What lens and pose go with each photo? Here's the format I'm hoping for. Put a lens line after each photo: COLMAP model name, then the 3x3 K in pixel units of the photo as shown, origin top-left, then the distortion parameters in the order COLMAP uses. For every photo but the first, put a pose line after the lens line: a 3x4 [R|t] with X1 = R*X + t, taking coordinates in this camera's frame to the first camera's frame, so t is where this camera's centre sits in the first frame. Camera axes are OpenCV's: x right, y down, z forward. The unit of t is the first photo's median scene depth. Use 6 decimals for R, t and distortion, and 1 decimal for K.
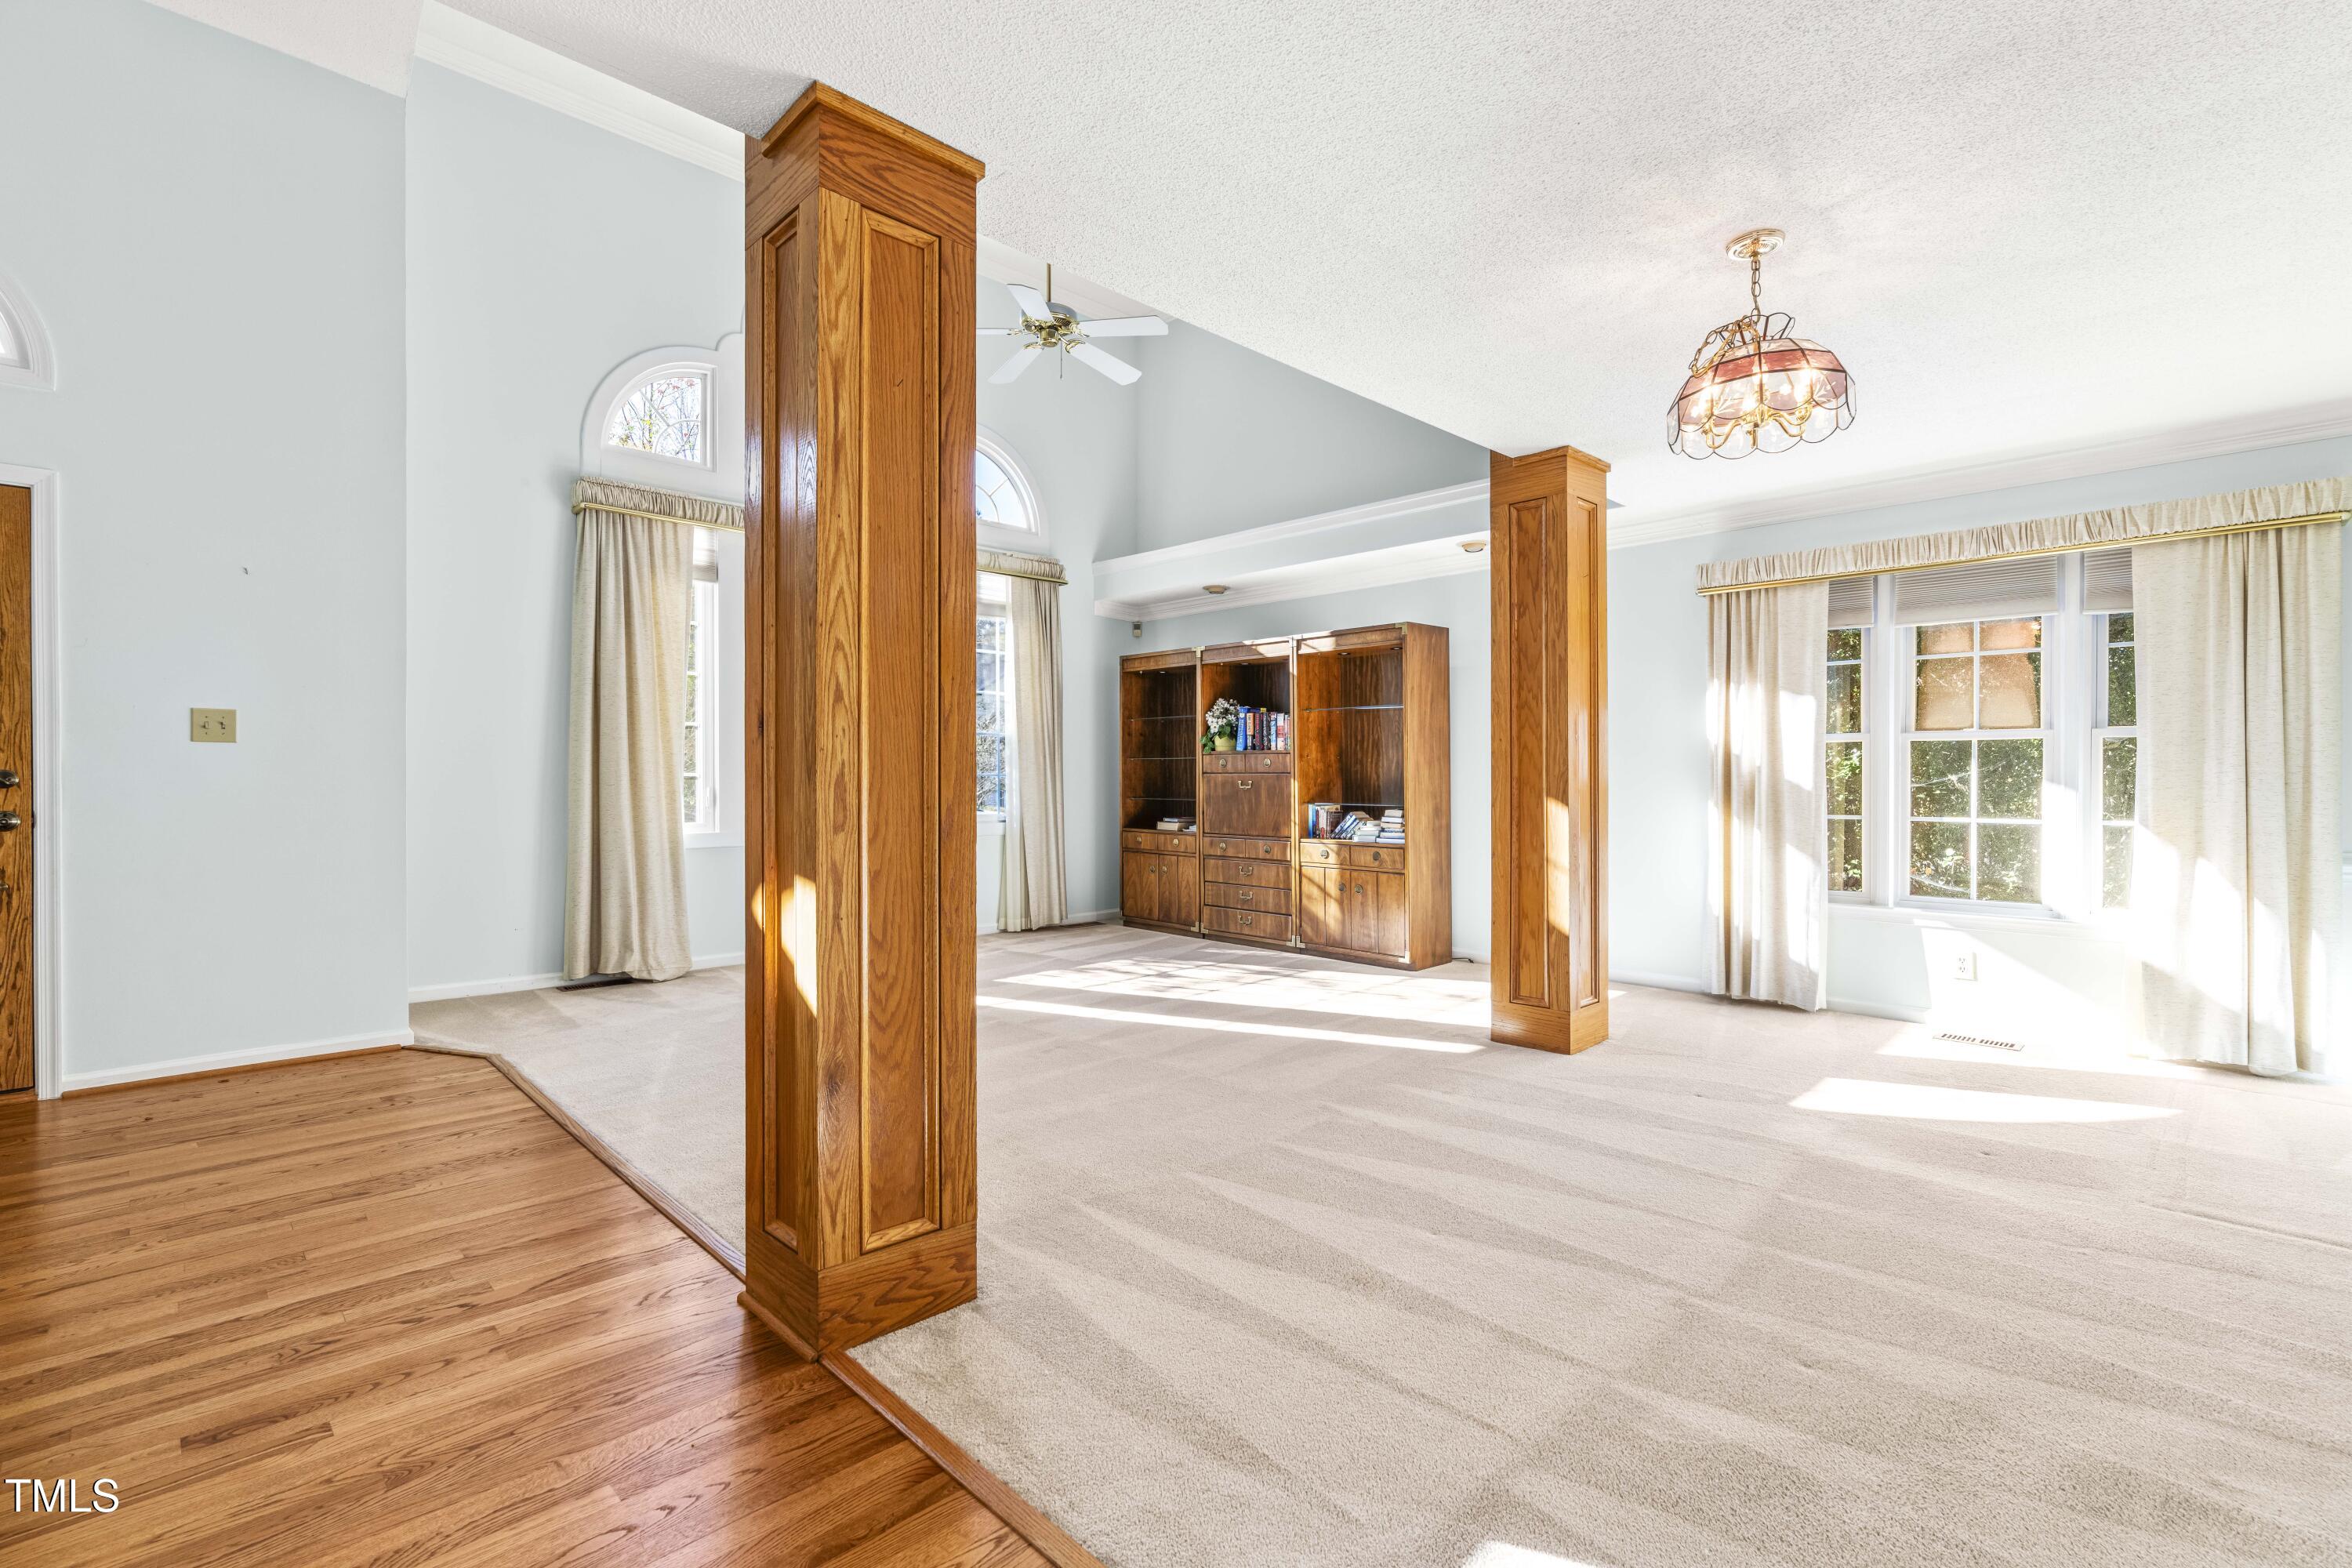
lens RADIAL K [[1065.9, 0, 1187.8], [0, 1065.9, 774.5], [0, 0, 1]] dist [-0.014294, 0.005481]
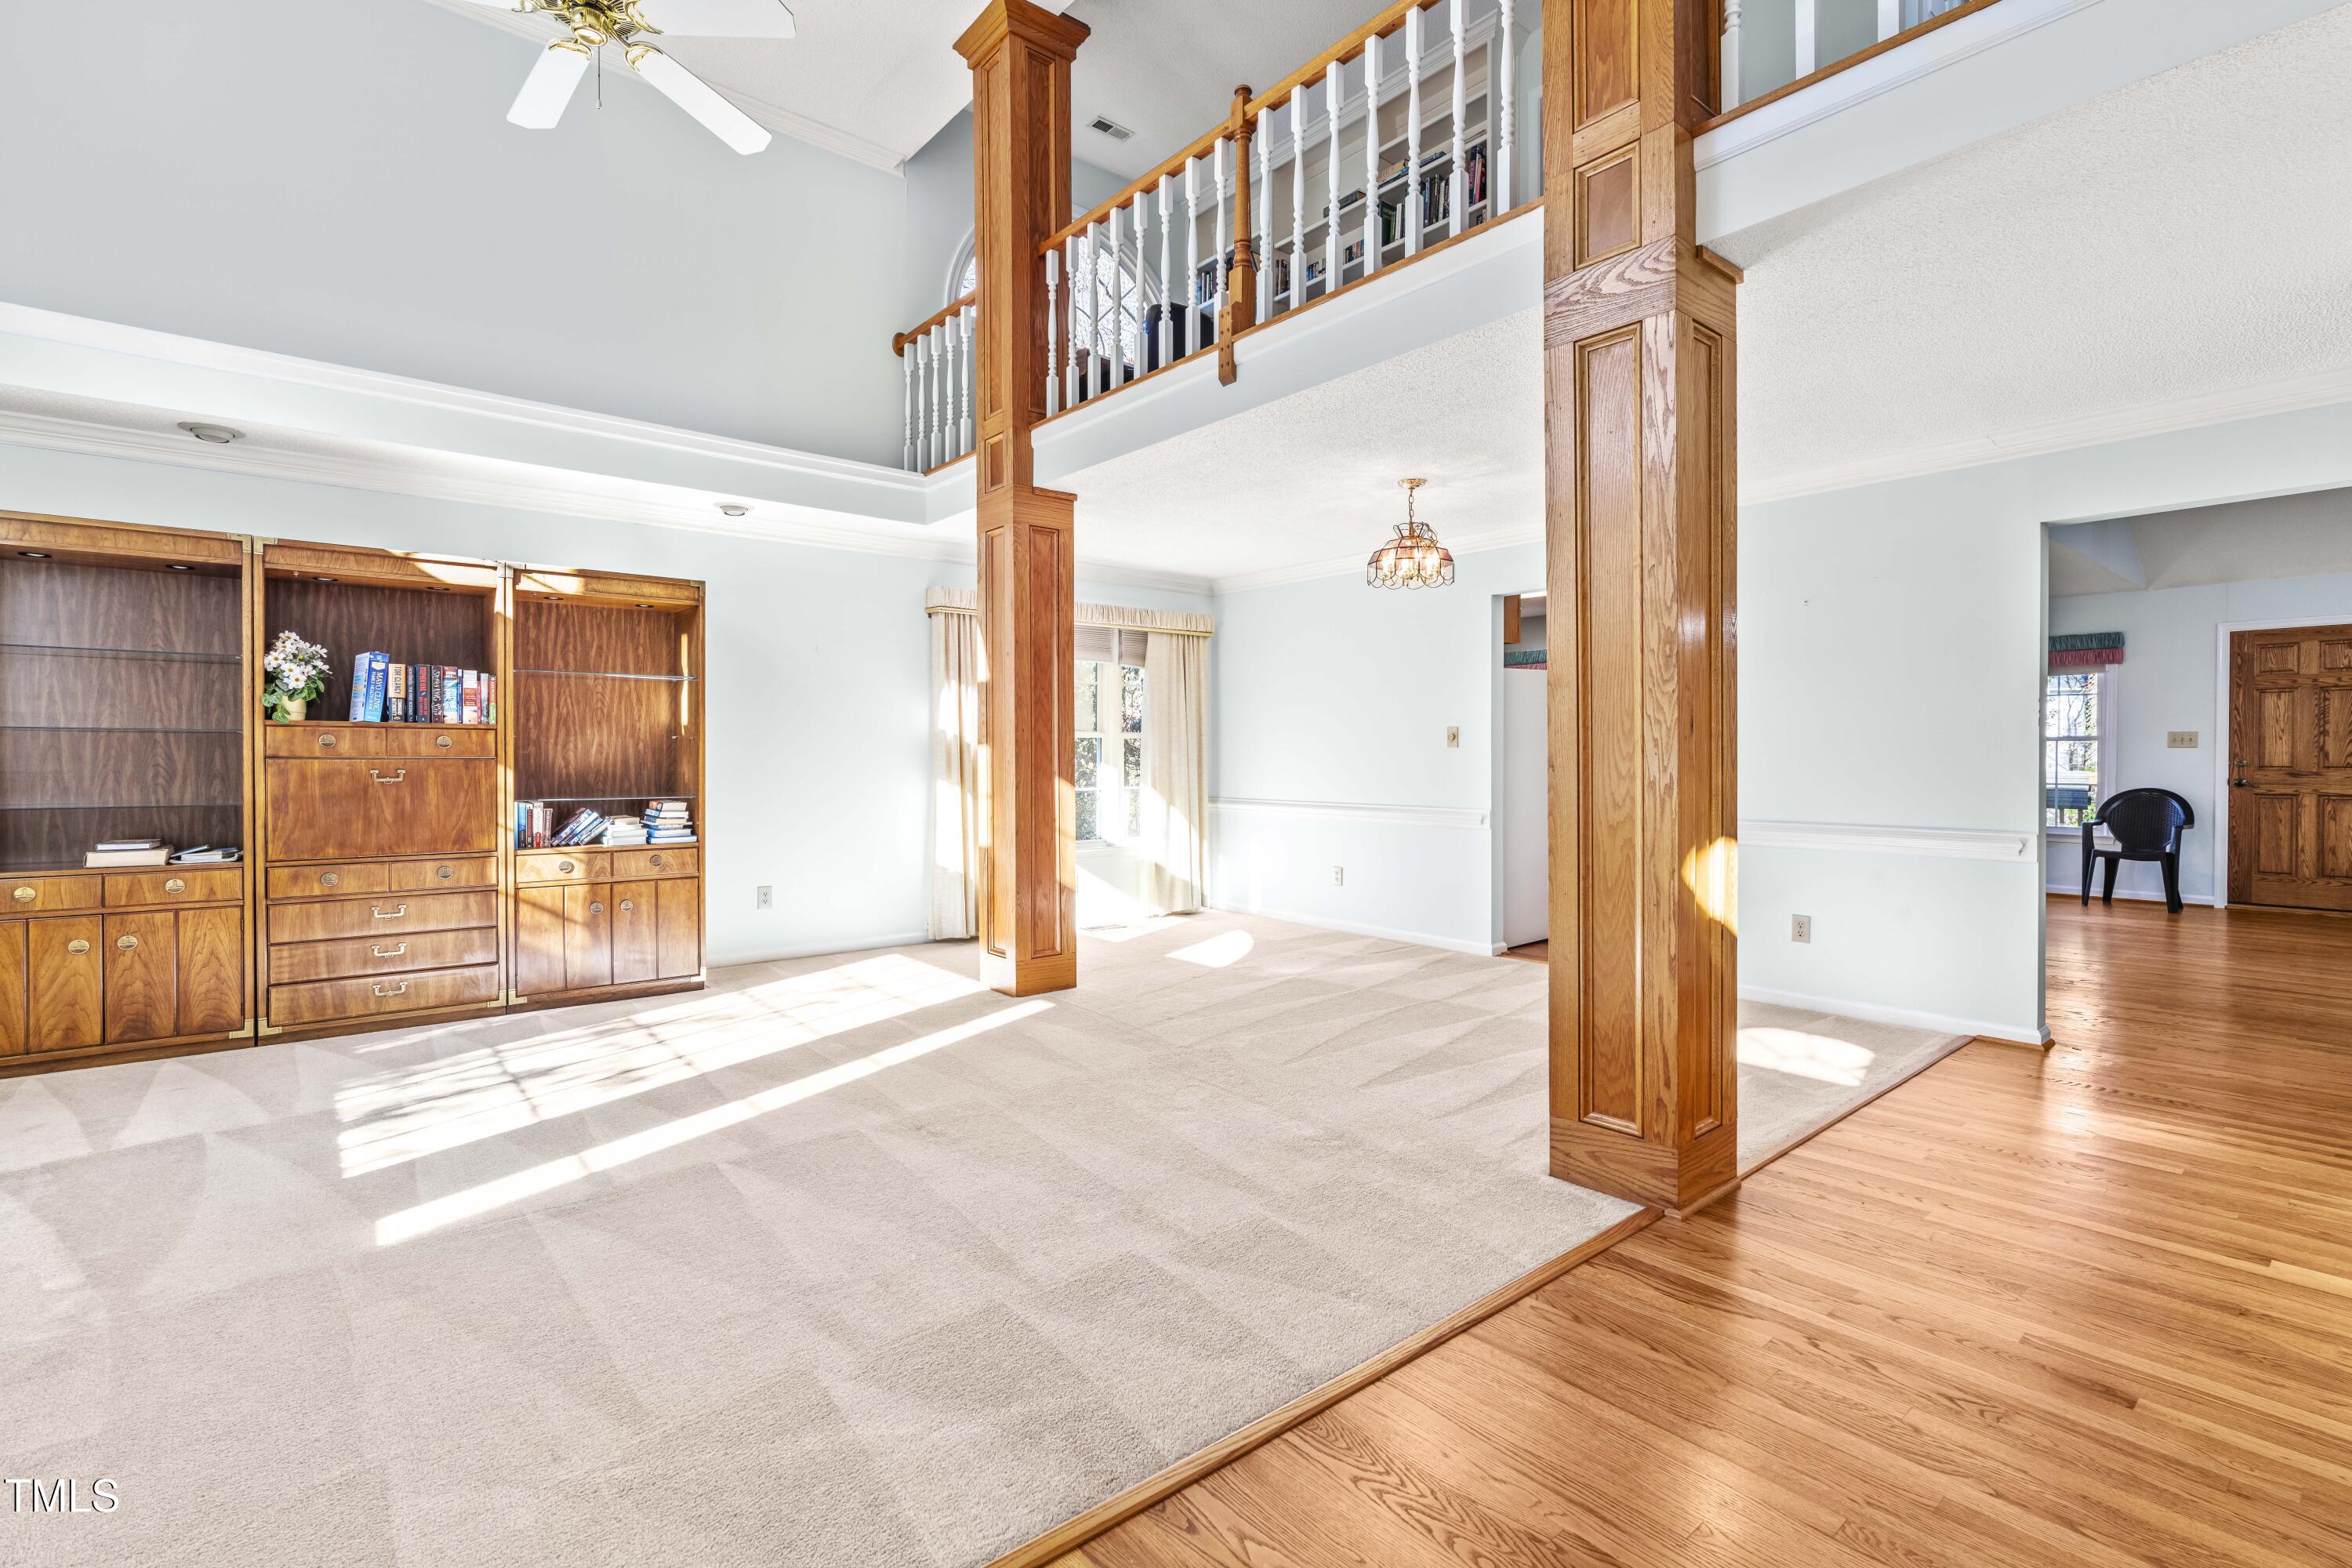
lens RADIAL K [[1065.9, 0, 1184.5], [0, 1065.9, 765.4], [0, 0, 1]] dist [-0.014294, 0.005481]
pose [[0.082612, -0.006009, 0.996564, -0.564675], [-0.001716, 0.999979, 0.006171, -0.001620], [-0.996580, -0.002220, 0.082600, 0.505647]]
